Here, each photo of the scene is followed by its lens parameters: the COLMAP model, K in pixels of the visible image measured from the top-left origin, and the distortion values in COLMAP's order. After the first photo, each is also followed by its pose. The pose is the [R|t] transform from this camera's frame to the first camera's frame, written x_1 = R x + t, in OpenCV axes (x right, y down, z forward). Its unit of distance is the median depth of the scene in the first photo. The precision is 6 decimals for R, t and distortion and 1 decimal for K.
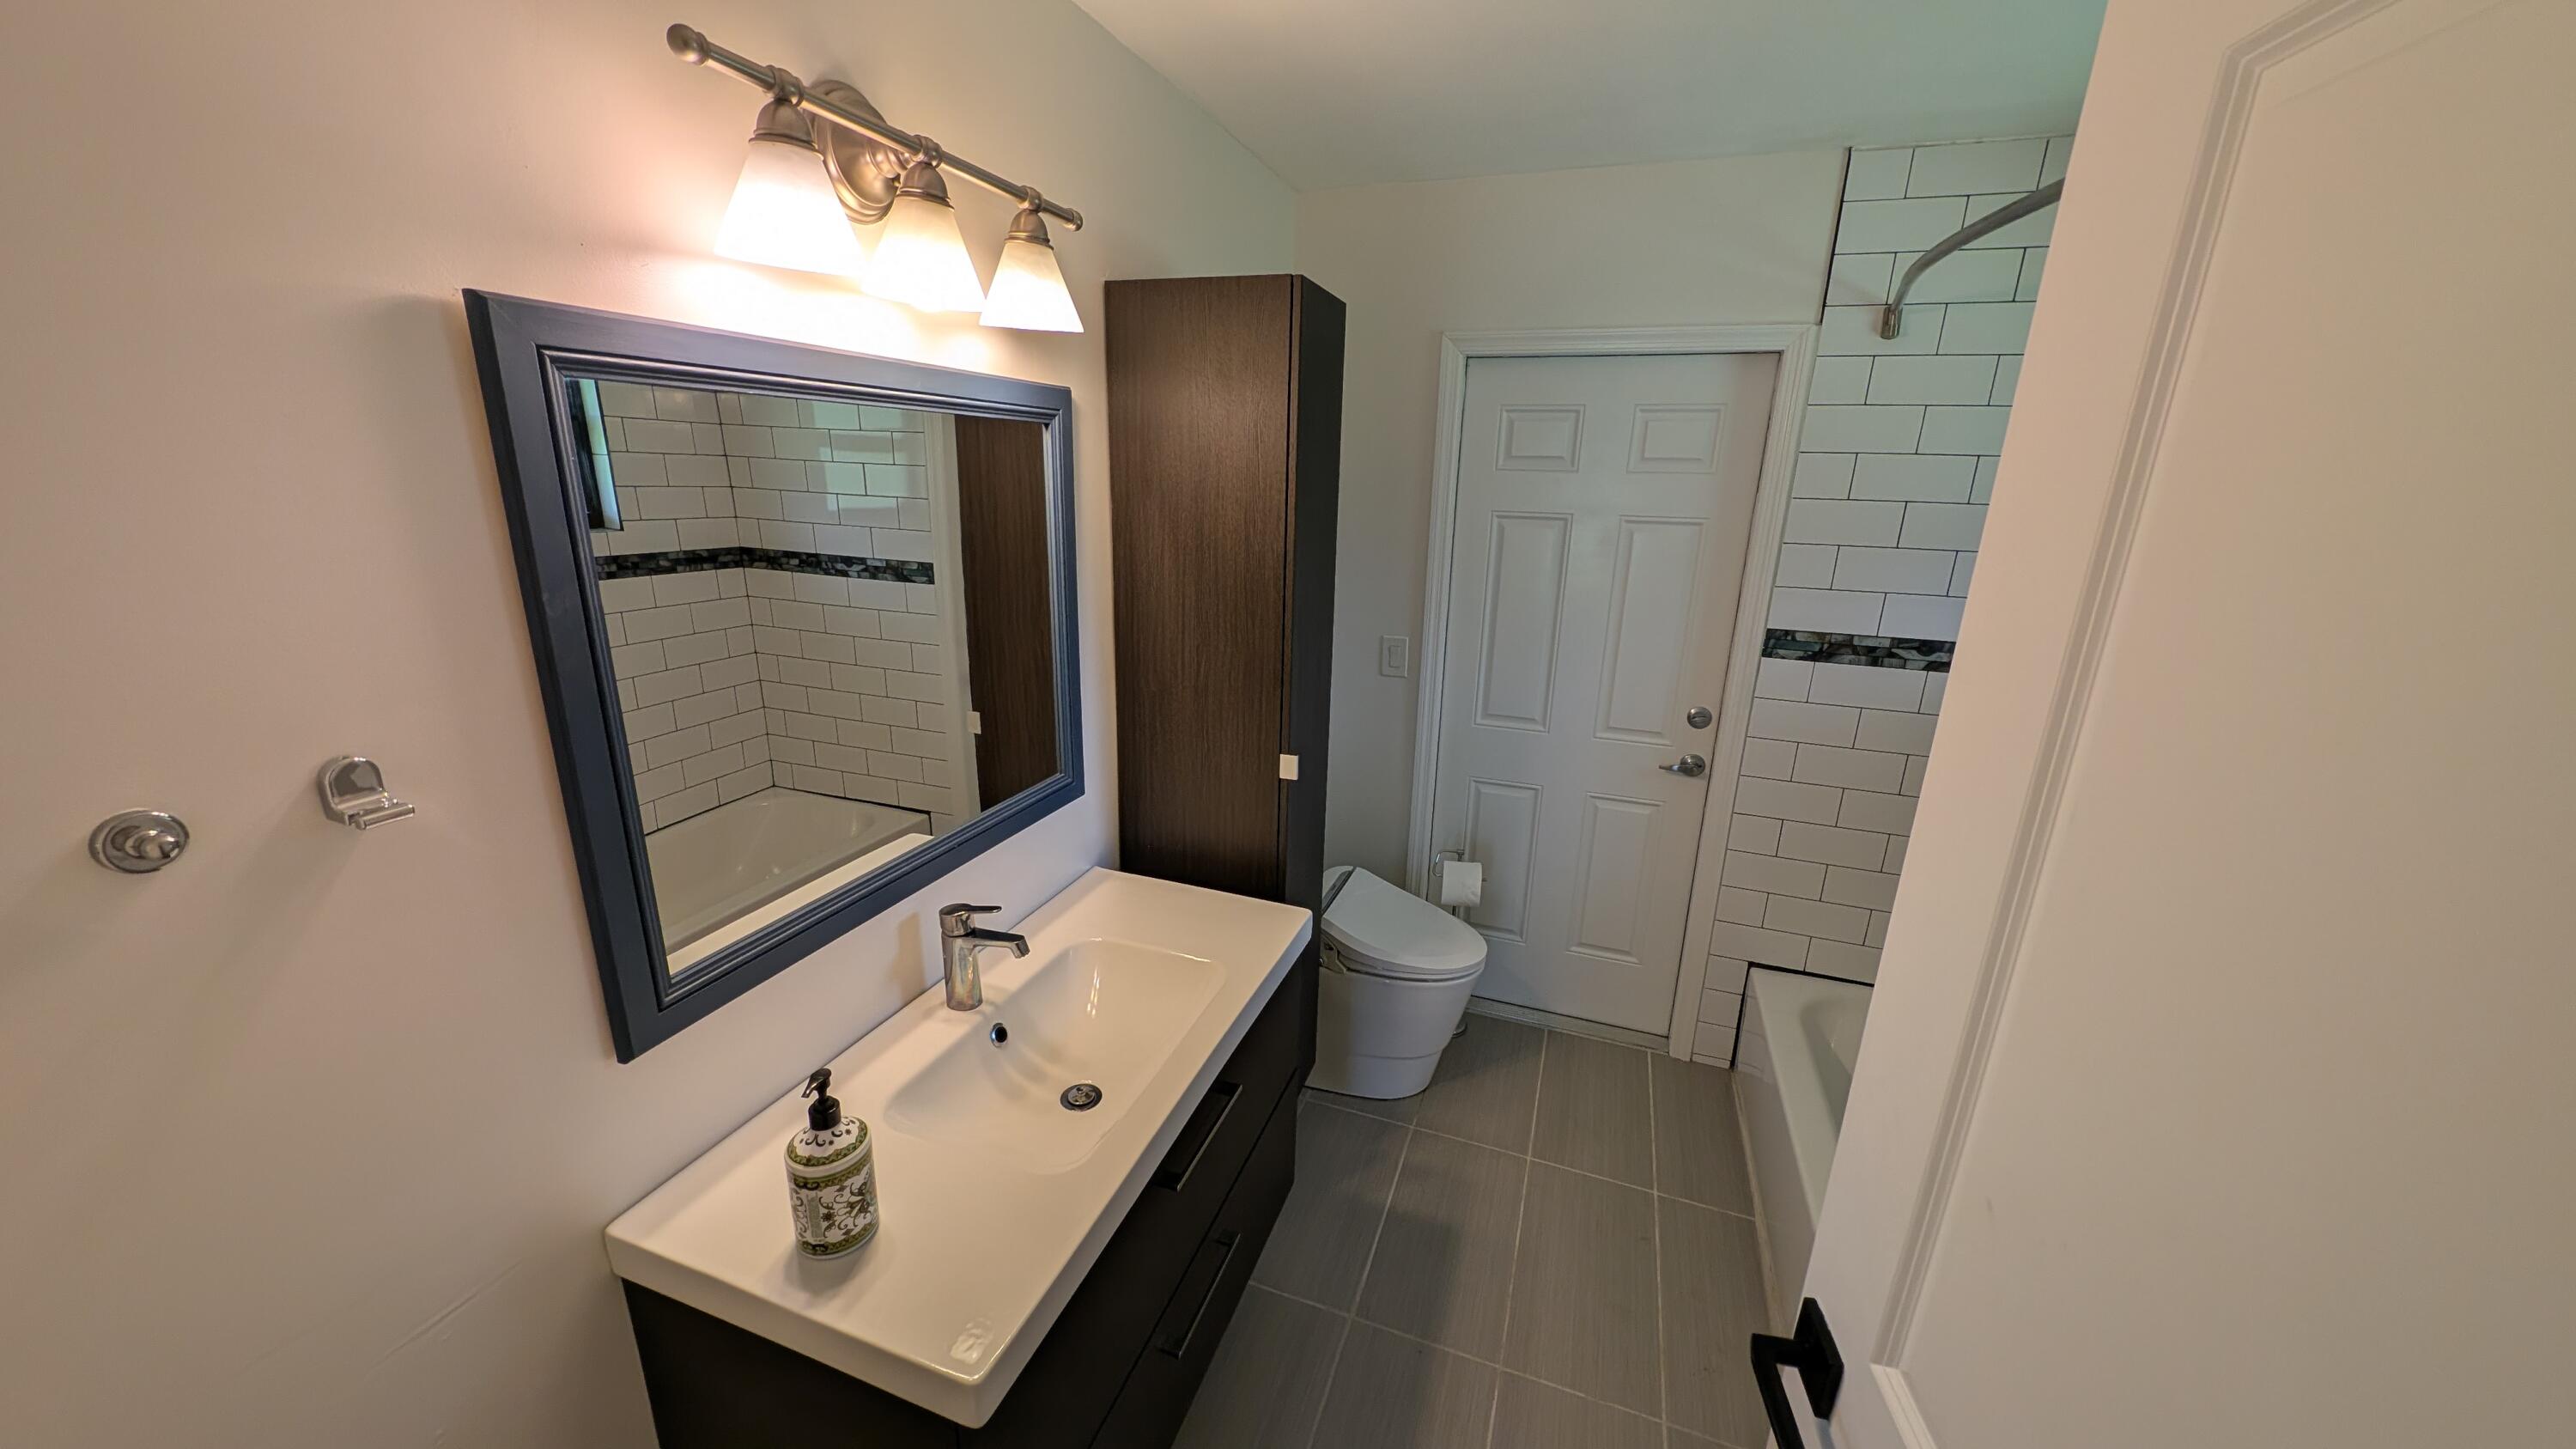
lens RADIAL K [[905.3, 0, 1294.9], [0, 905.3, 725.8], [0, 0, 1]] dist [0.005147, -0.001306]
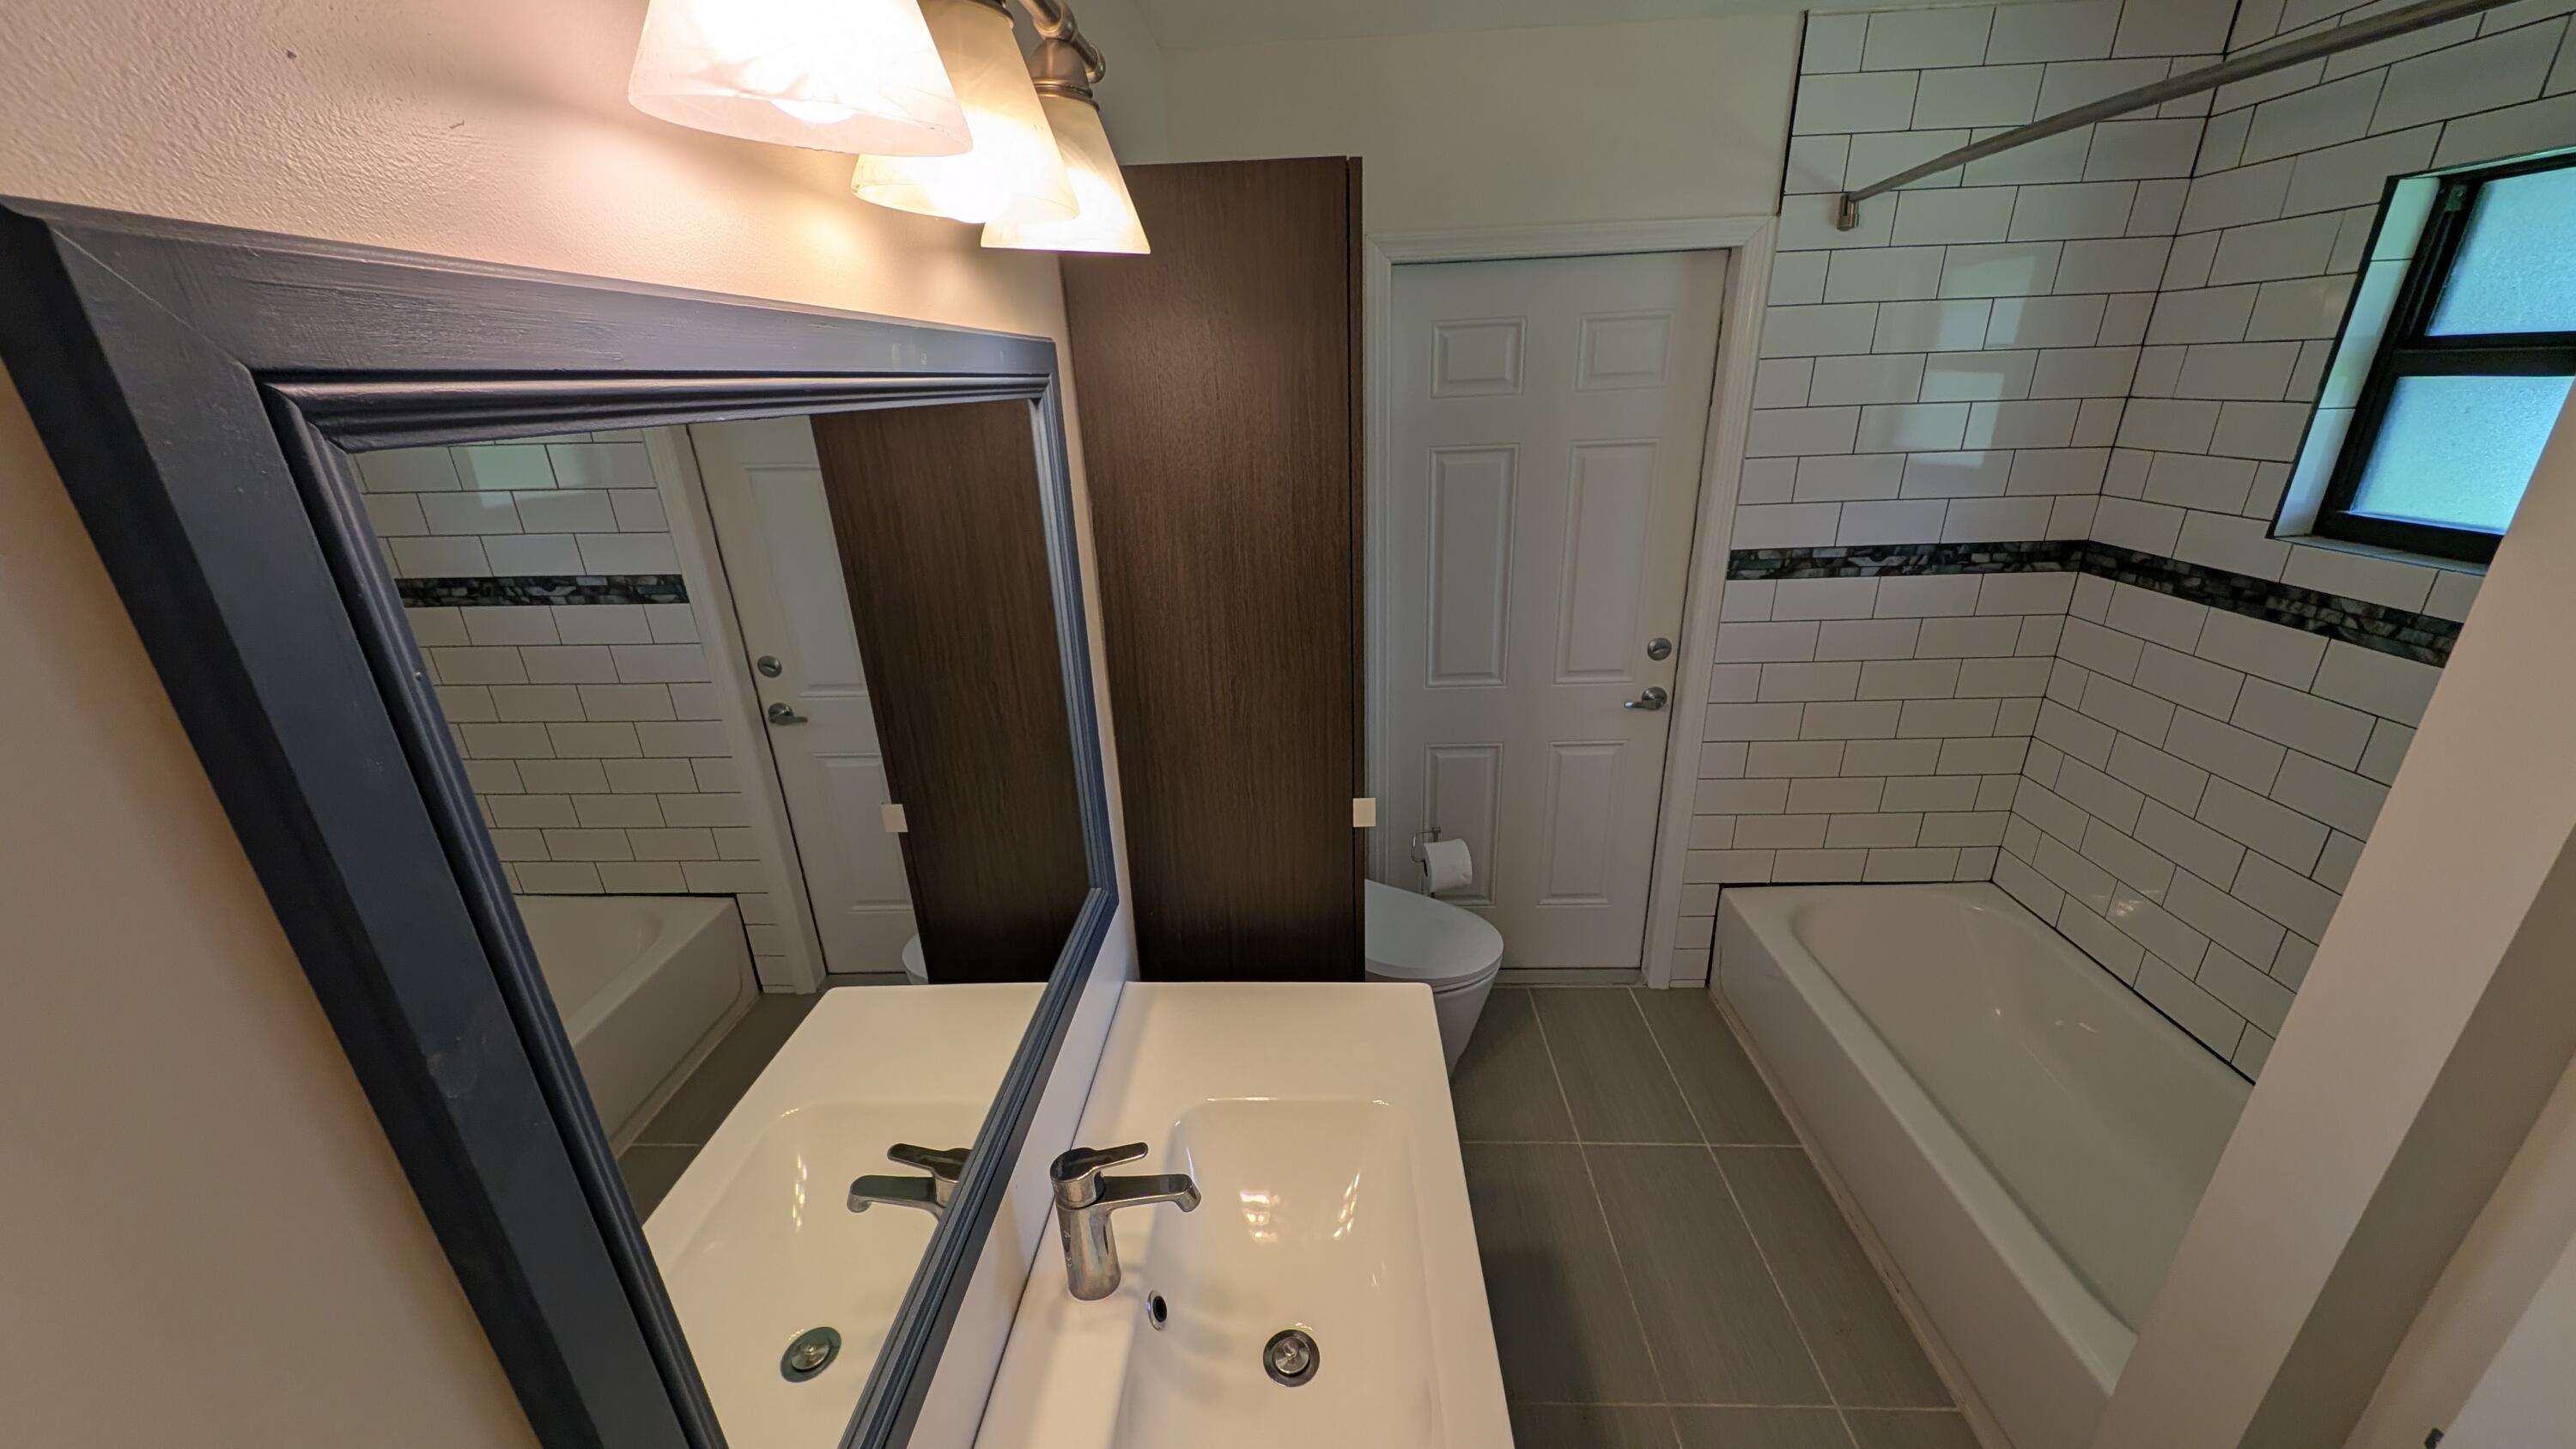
lens RADIAL K [[905.3, 0, 1279.3], [0, 905.3, 720.3], [0, 0, 1]] dist [0.005147, -0.001306]
pose [[0.951731, -0.163876, 0.259524, -0.211724], [0.140879, 0.984444, 0.104993, -0.099934], [-0.272693, -0.063363, 0.960012, 0.207914]]
